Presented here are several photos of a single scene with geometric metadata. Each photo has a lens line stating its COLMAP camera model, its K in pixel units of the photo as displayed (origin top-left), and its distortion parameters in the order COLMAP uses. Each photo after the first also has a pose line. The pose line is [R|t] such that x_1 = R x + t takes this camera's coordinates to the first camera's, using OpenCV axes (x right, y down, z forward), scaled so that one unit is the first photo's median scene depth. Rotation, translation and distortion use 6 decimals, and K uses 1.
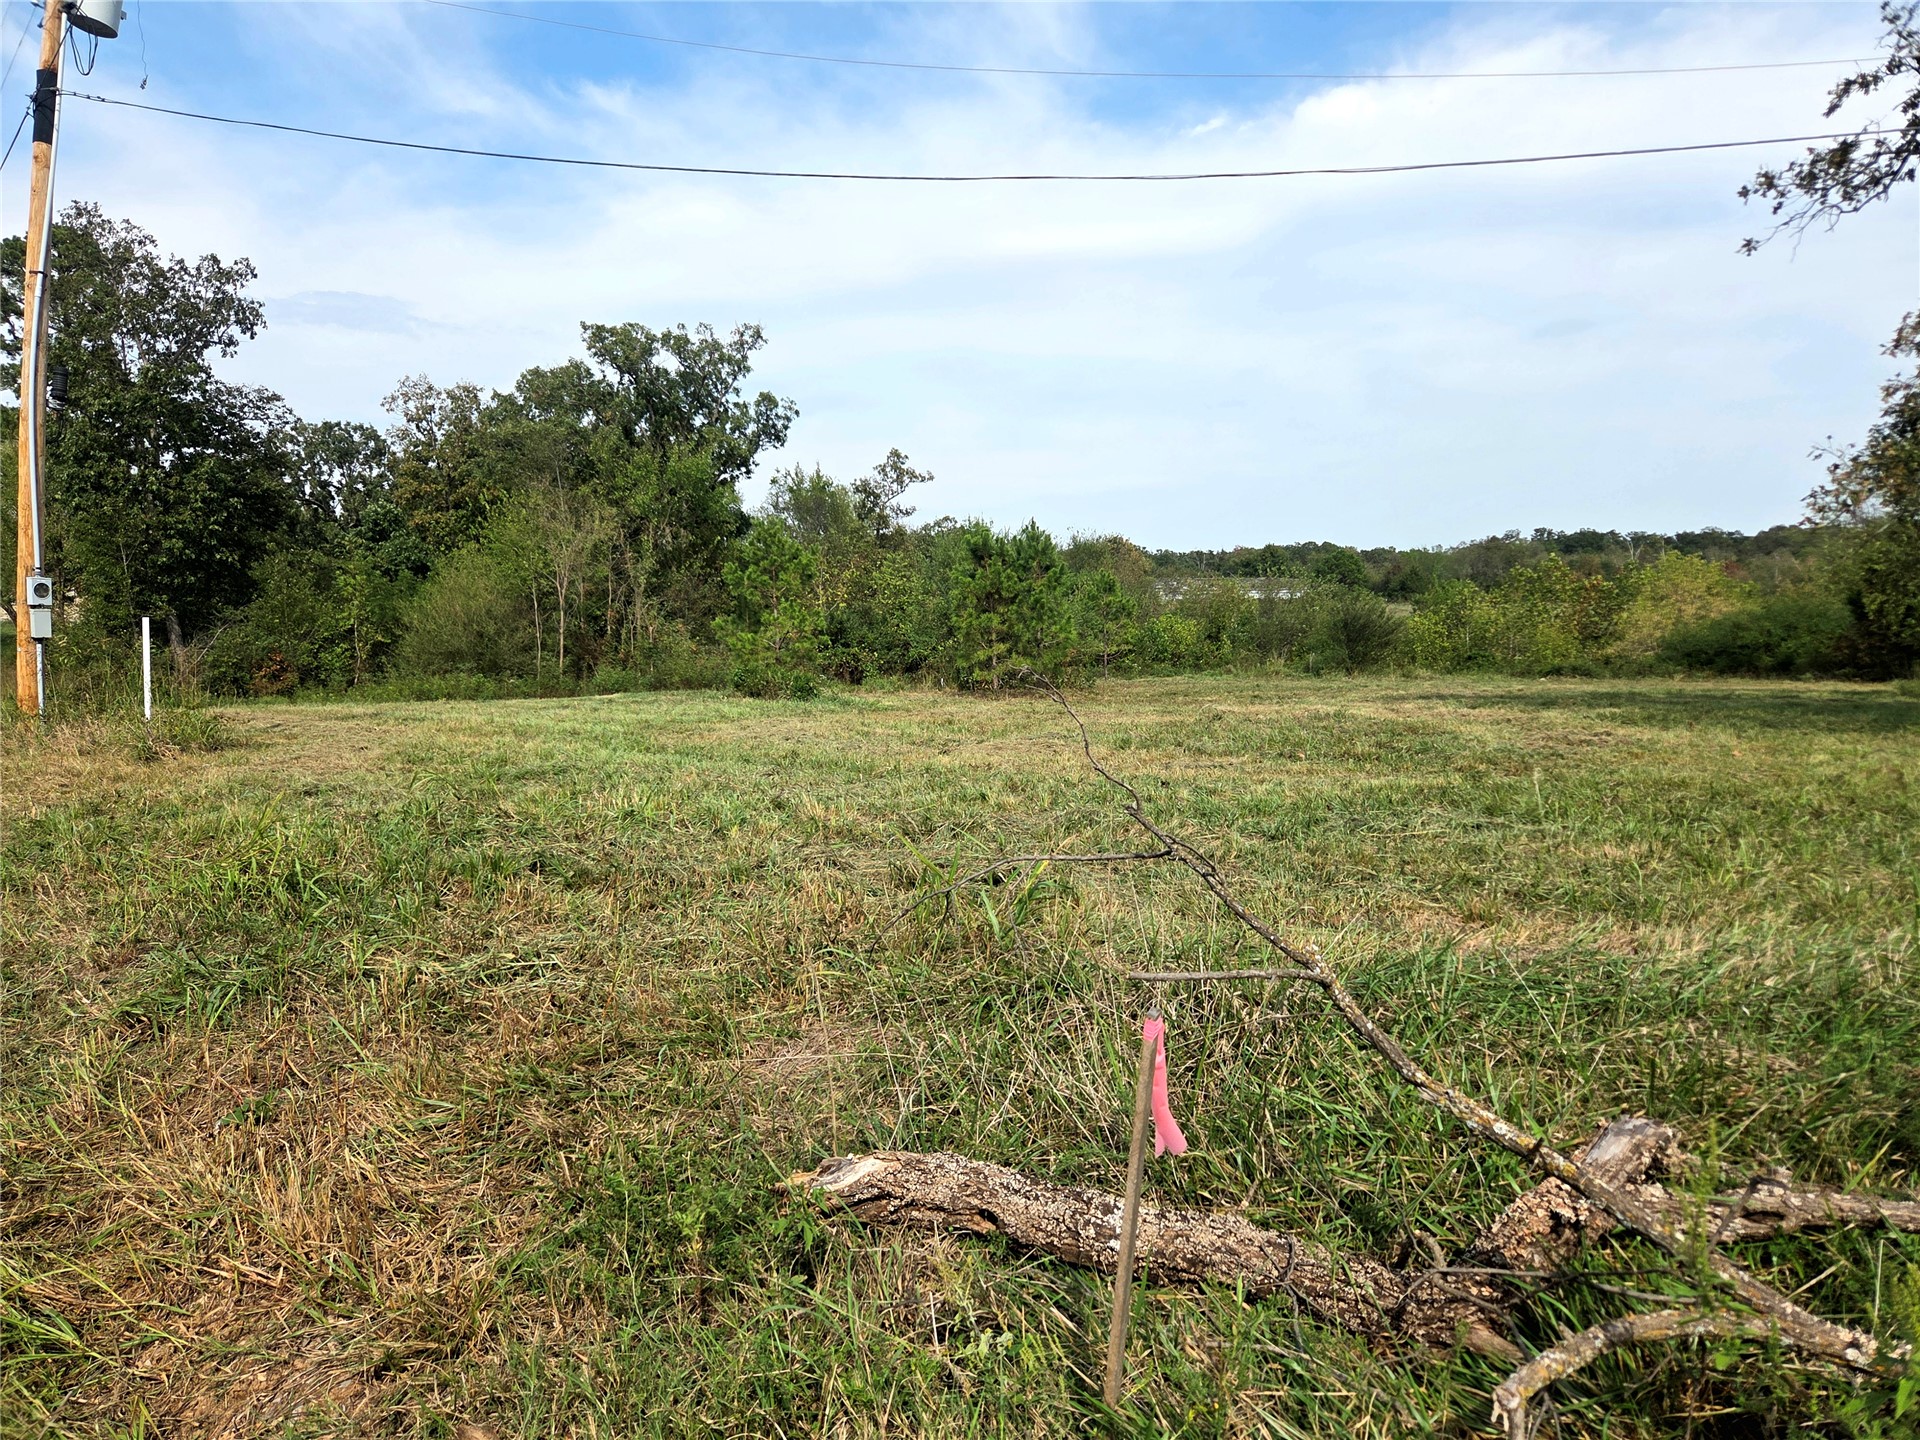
lens RADIAL K [[1288.1, 0, 965.1], [0, 1288.1, 749.2], [0, 0, 1]] dist [0.061668, -0.048912]
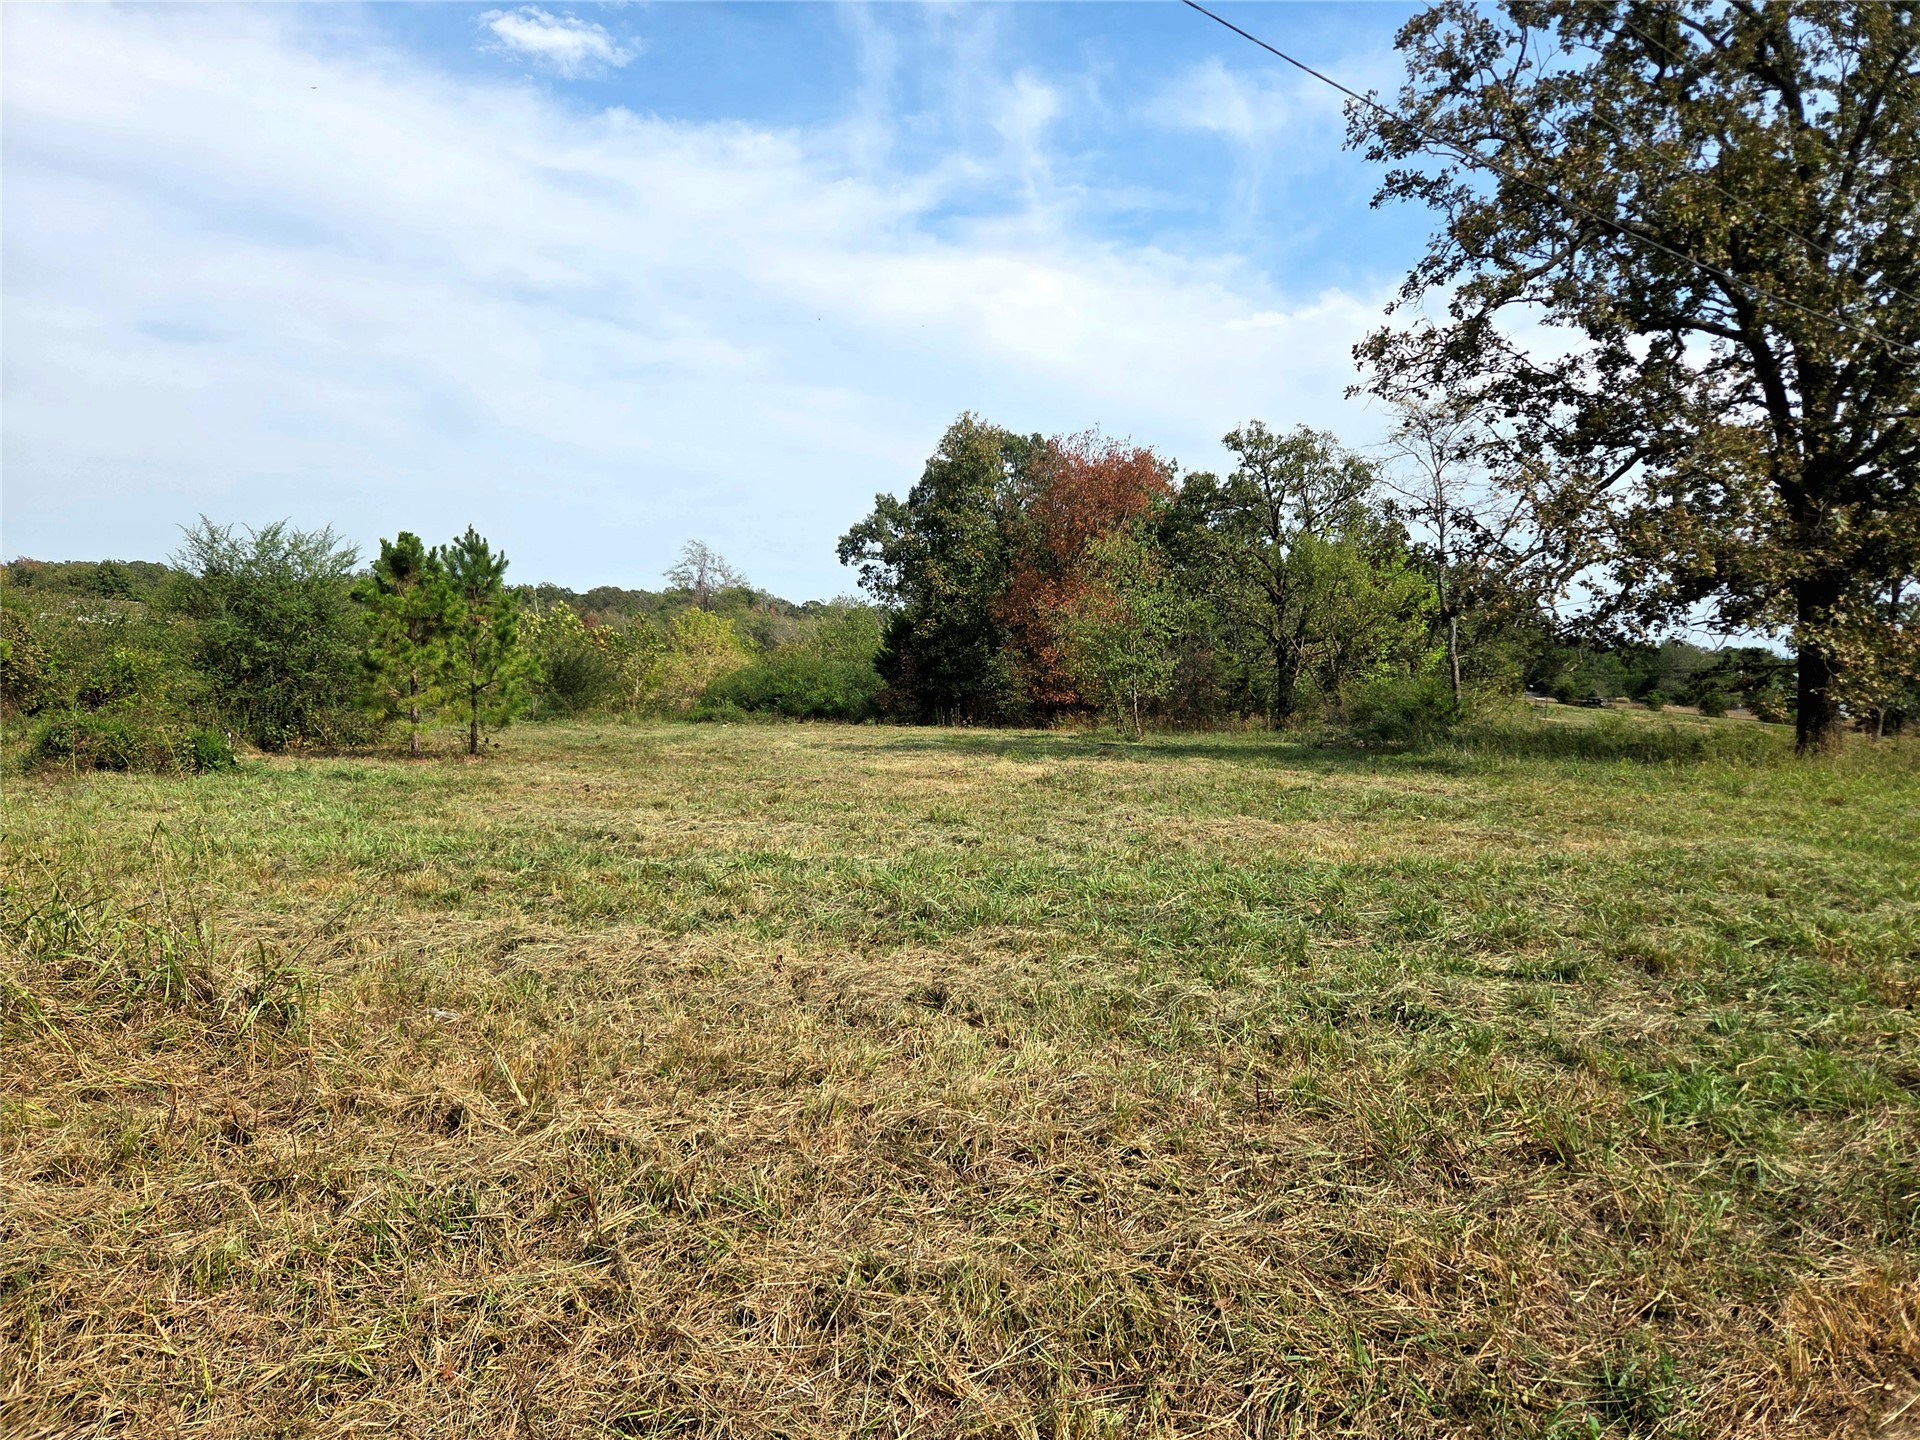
lens RADIAL K [[1288.1, 0, 962.6], [0, 1288.1, 709.7], [0, 0, 1]] dist [0.061668, -0.048912]
pose [[0.655234, 0.003261, 0.755419, -0.152074], [0.042579, 0.998242, -0.041242, -0.011103], [-0.754225, 0.059188, 0.653943, 0.124004]]
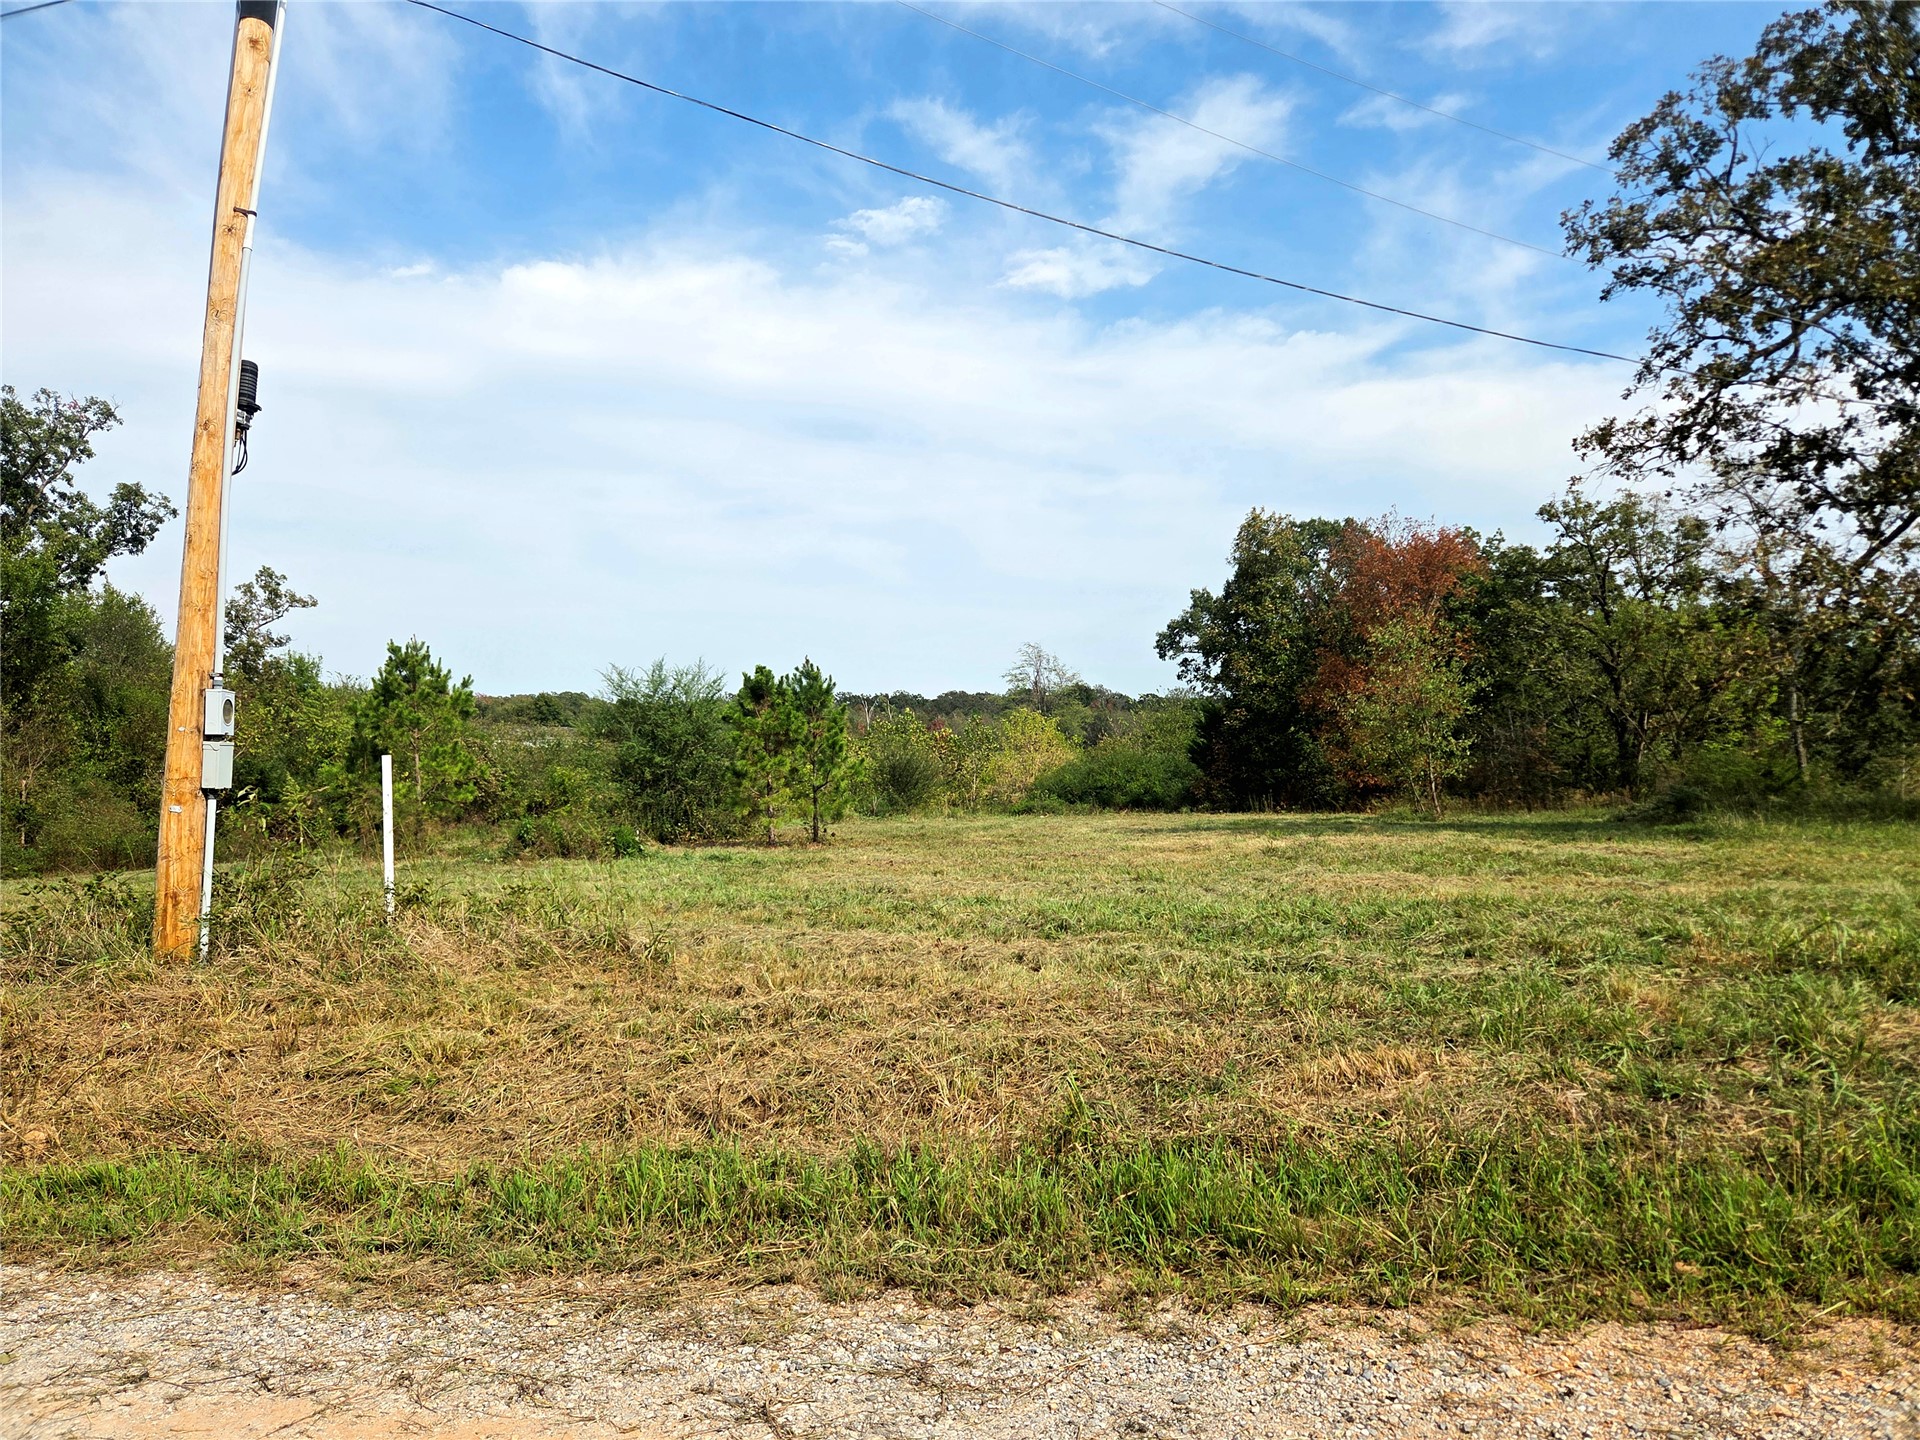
lens RADIAL K [[1288.1, 0, 966.0], [0, 1288.1, 725.6], [0, 0, 1]] dist [0.061668, -0.048912]
pose [[0.828937, 0.013335, 0.559182, -0.170615], [0.061294, 0.991530, -0.114508, -0.005712], [-0.555973, 0.129194, 0.821099, 0.072670]]
